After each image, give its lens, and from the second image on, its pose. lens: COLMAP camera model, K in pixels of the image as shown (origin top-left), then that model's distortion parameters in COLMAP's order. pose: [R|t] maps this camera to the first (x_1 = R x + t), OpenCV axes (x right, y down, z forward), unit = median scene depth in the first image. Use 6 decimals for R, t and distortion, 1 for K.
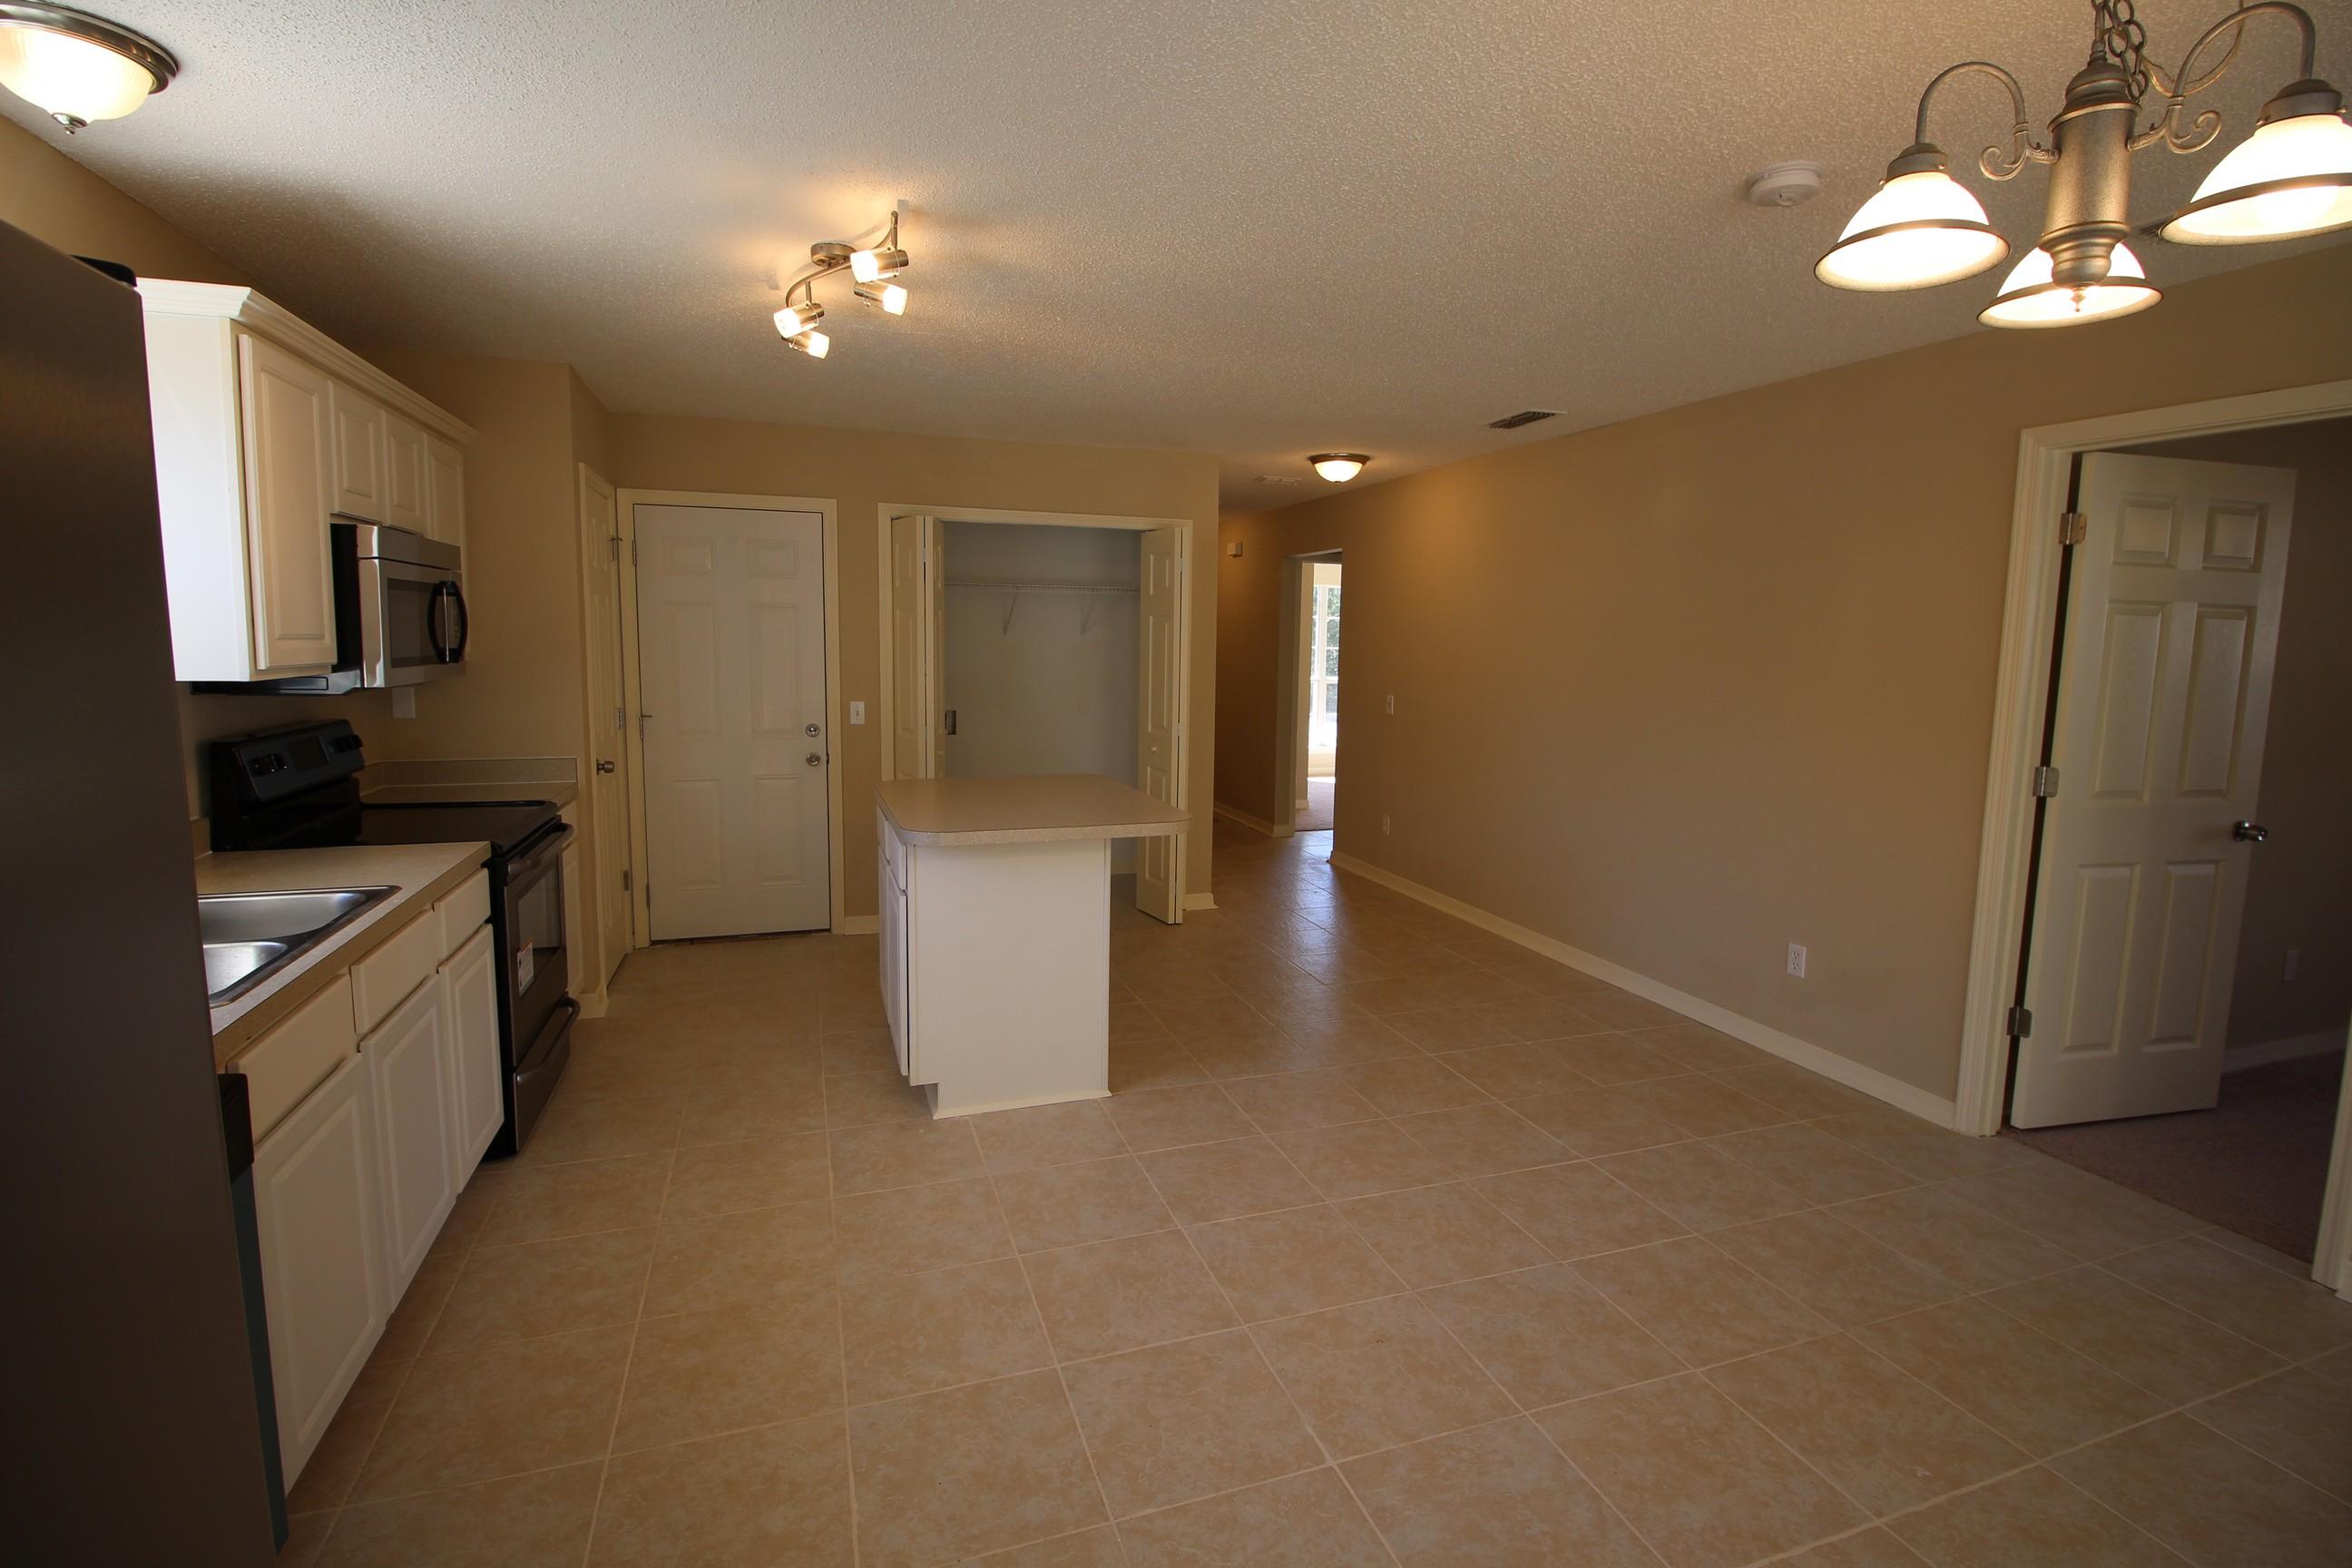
lens RADIAL K [[1083.2, 0, 1165.3], [0, 1083.2, 754.6], [0, 0, 1]] dist [0.000363, -0.011092]
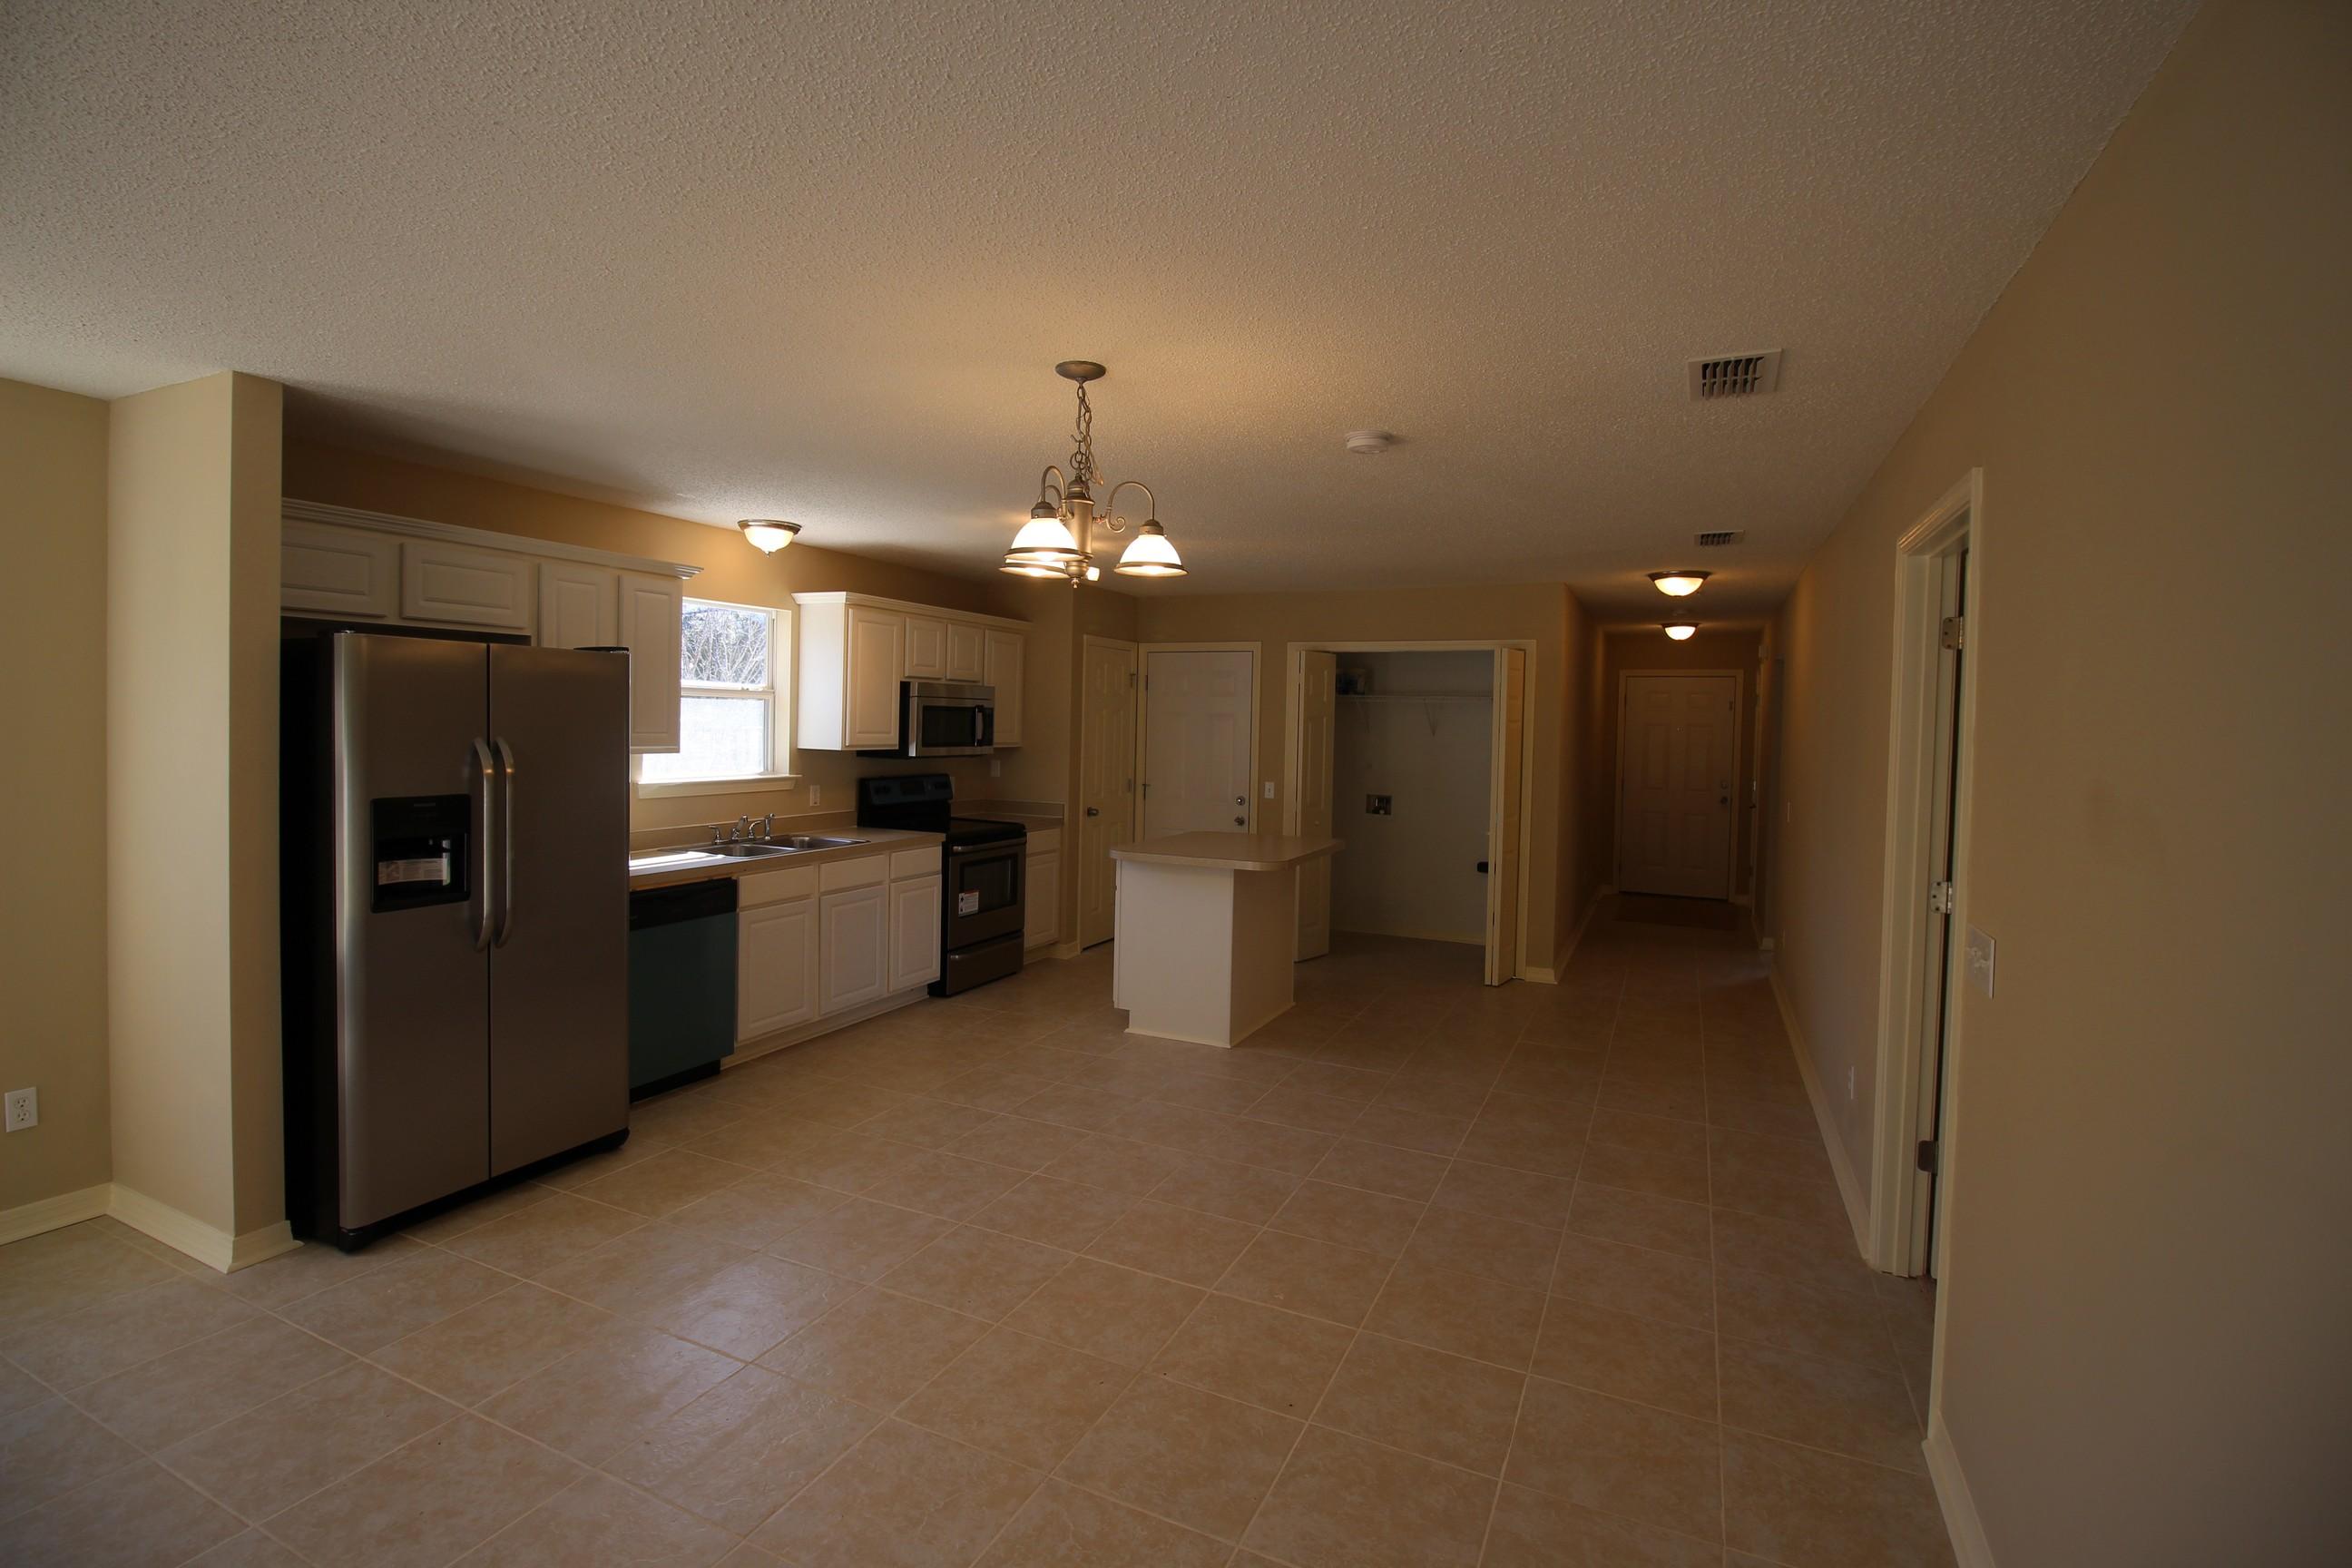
lens RADIAL K [[1083.2, 0, 1165.3], [0, 1083.2, 754.6], [0, 0, 1]] dist [0.000363, -0.011092]
pose [[0.710530, 0.018740, -0.703418, 0.950054], [-0.085488, 0.994540, -0.059856, 0.016633], [0.698455, 0.102664, 0.708252, -0.142661]]
